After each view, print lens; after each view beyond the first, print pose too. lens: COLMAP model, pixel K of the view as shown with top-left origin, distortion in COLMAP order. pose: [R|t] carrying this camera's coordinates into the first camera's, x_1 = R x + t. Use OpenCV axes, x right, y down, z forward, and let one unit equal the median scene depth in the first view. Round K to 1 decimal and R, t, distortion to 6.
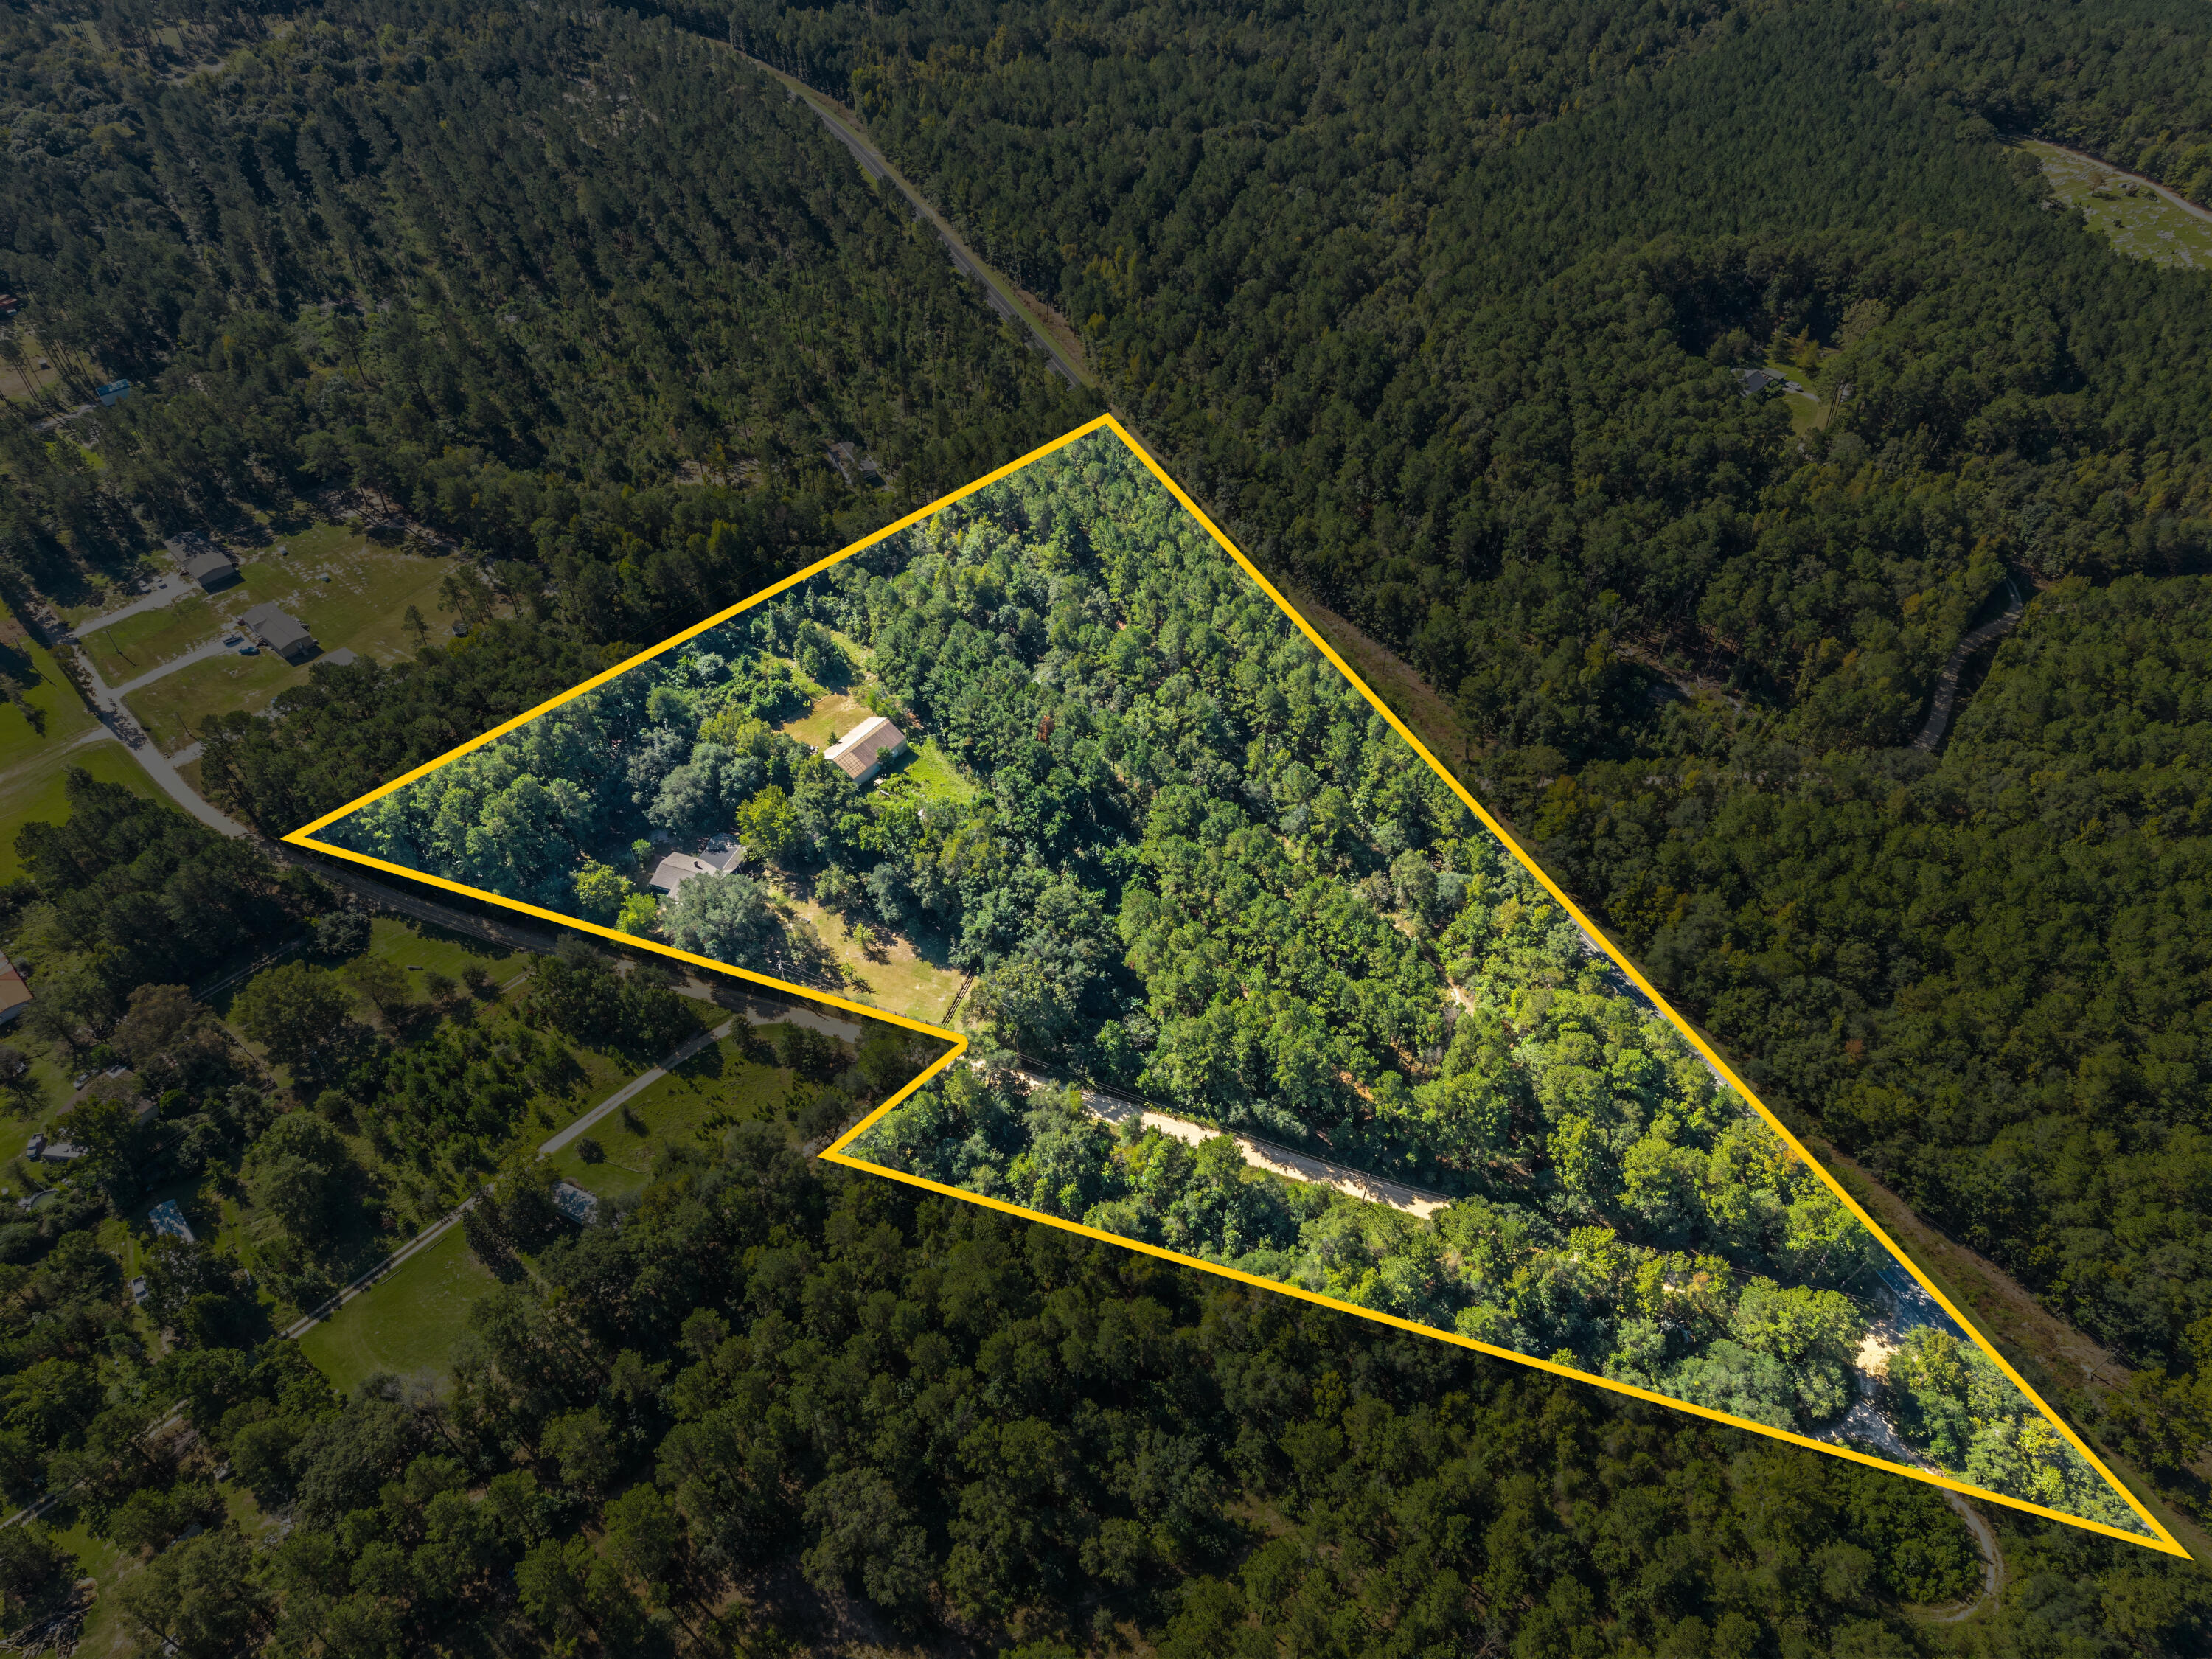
lens RADIAL K [[1479.5, 0, 1112.3], [0, 1479.5, 831.2], [0, 0, 1]] dist [0.032526, -0.034234]
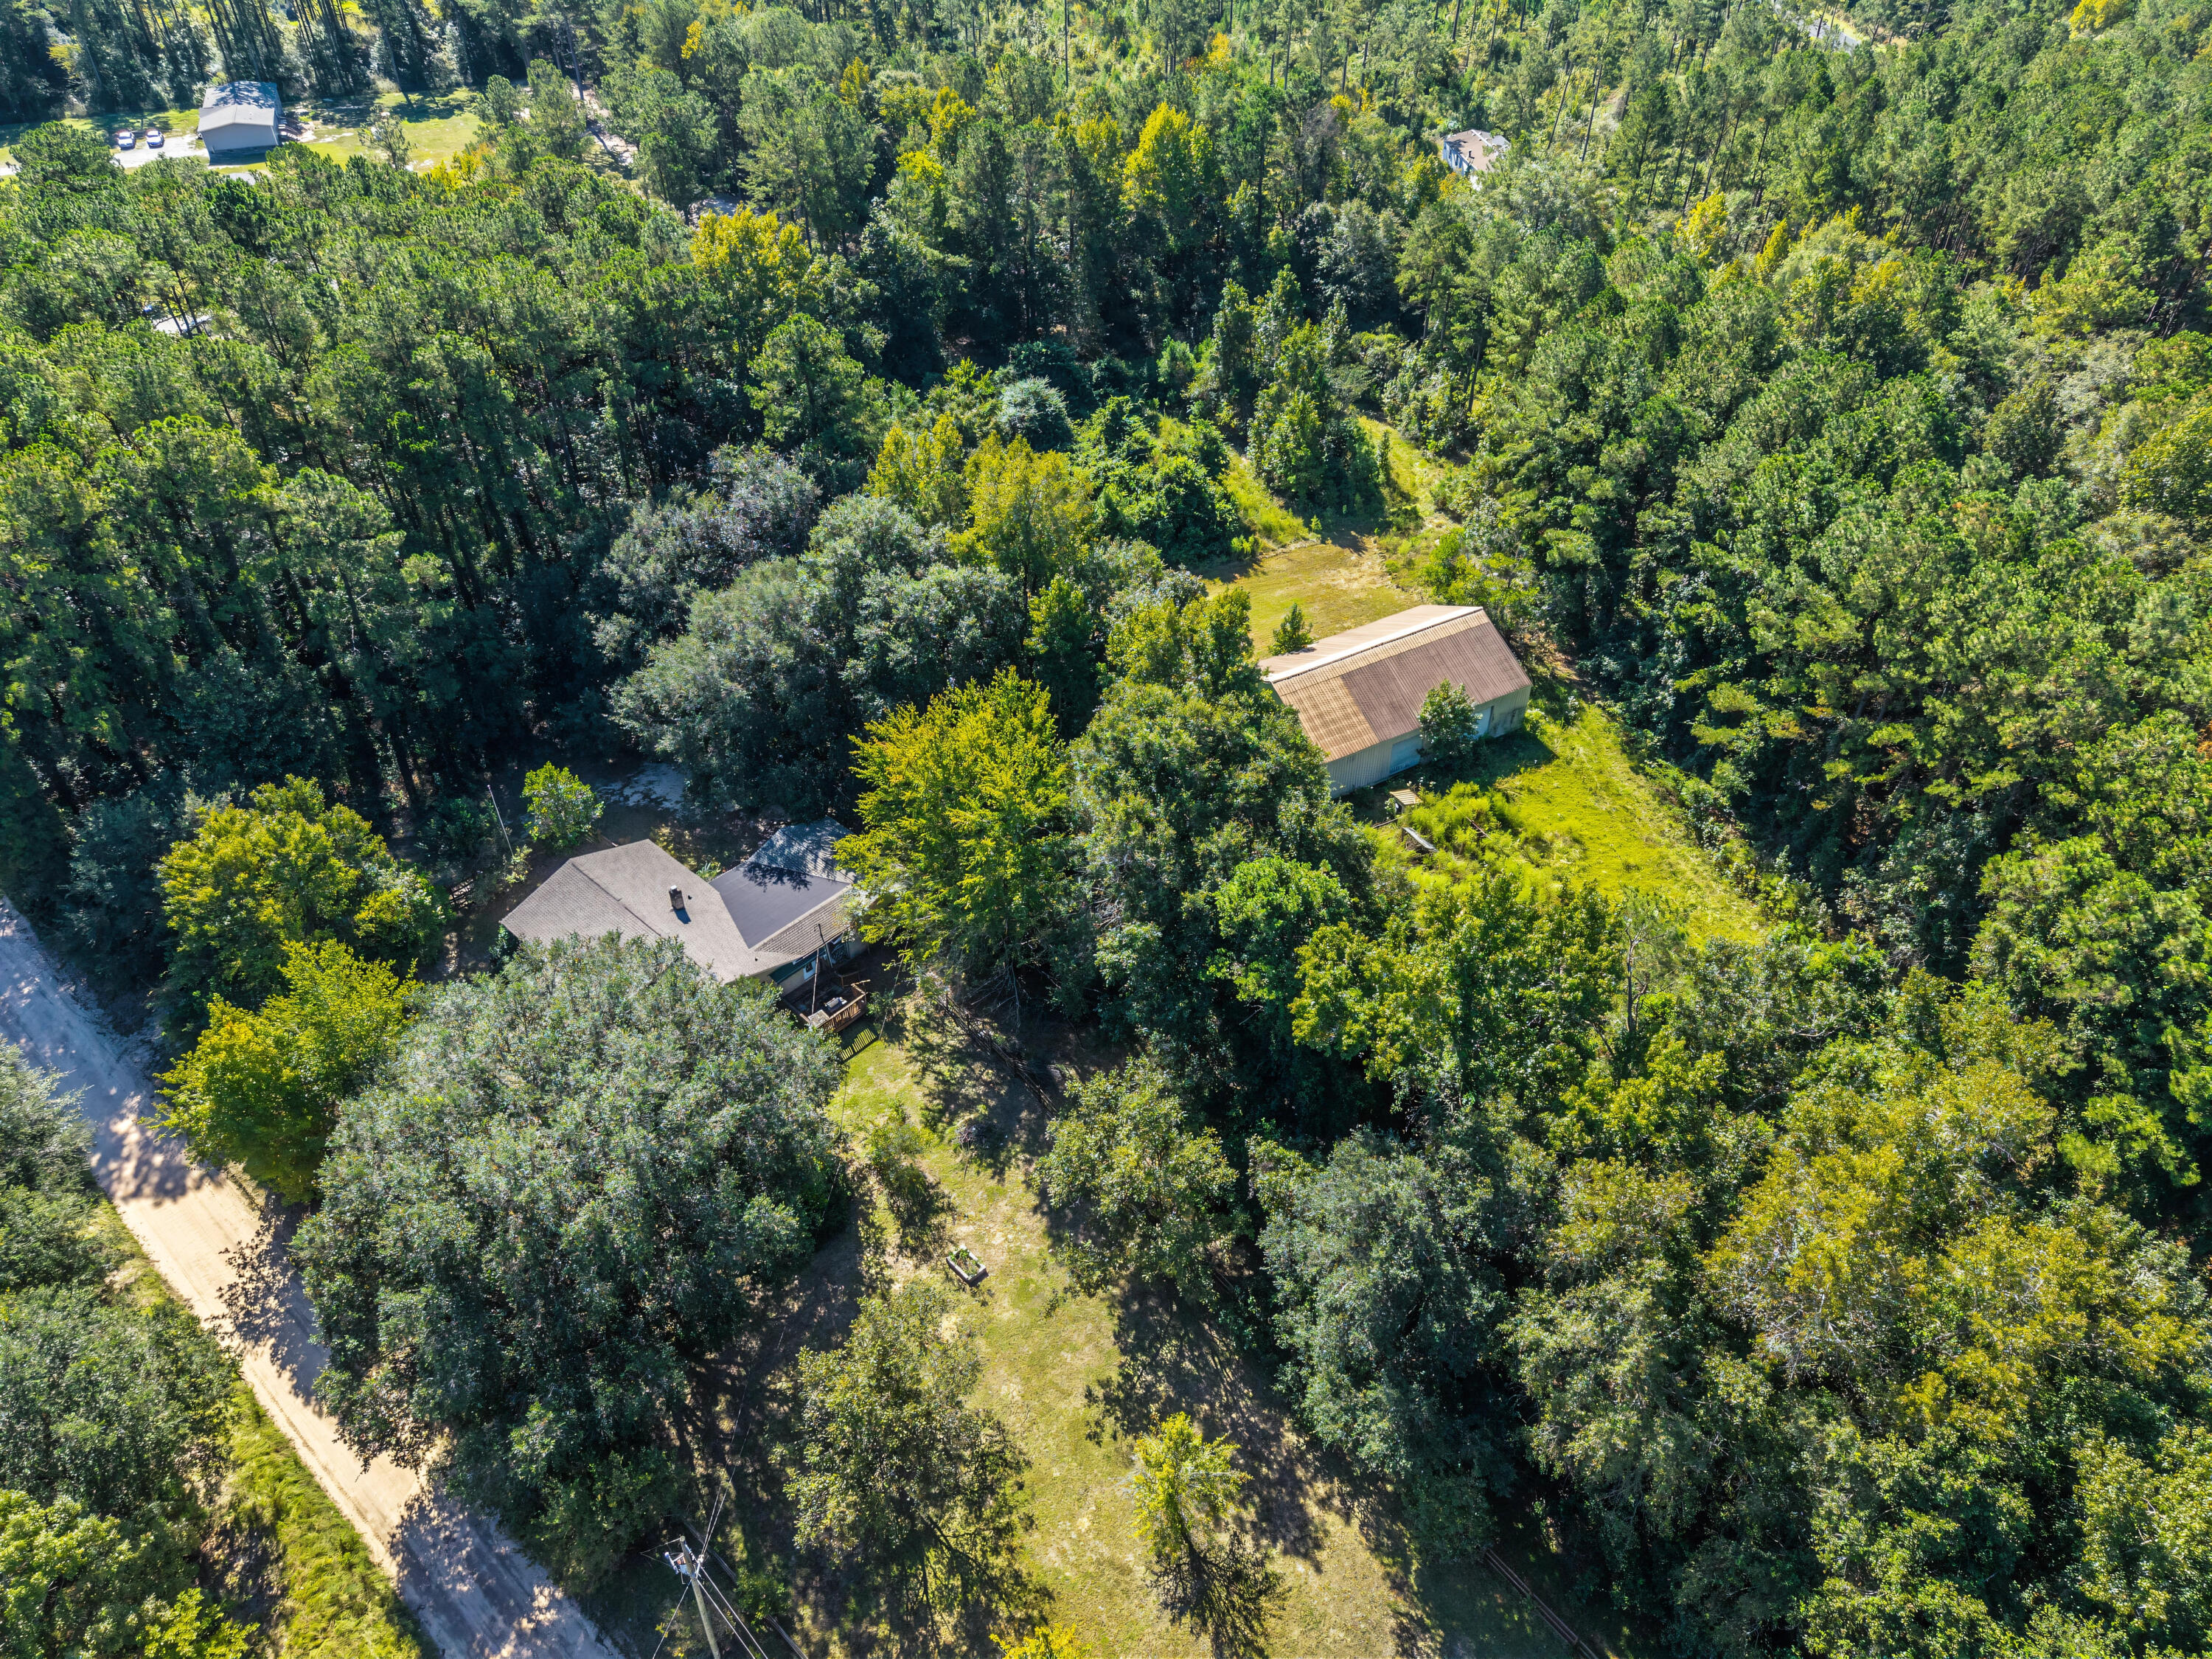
lens RADIAL K [[1479.5, 0, 1115.6], [0, 1479.5, 824.8], [0, 0, 1]] dist [0.032526, -0.034234]
pose [[0.924131, 0.249376, -0.289470, -0.134619], [-0.275812, 0.959708, -0.053746, 0.002244], [0.264404, 0.129508, 0.955677, 0.764267]]
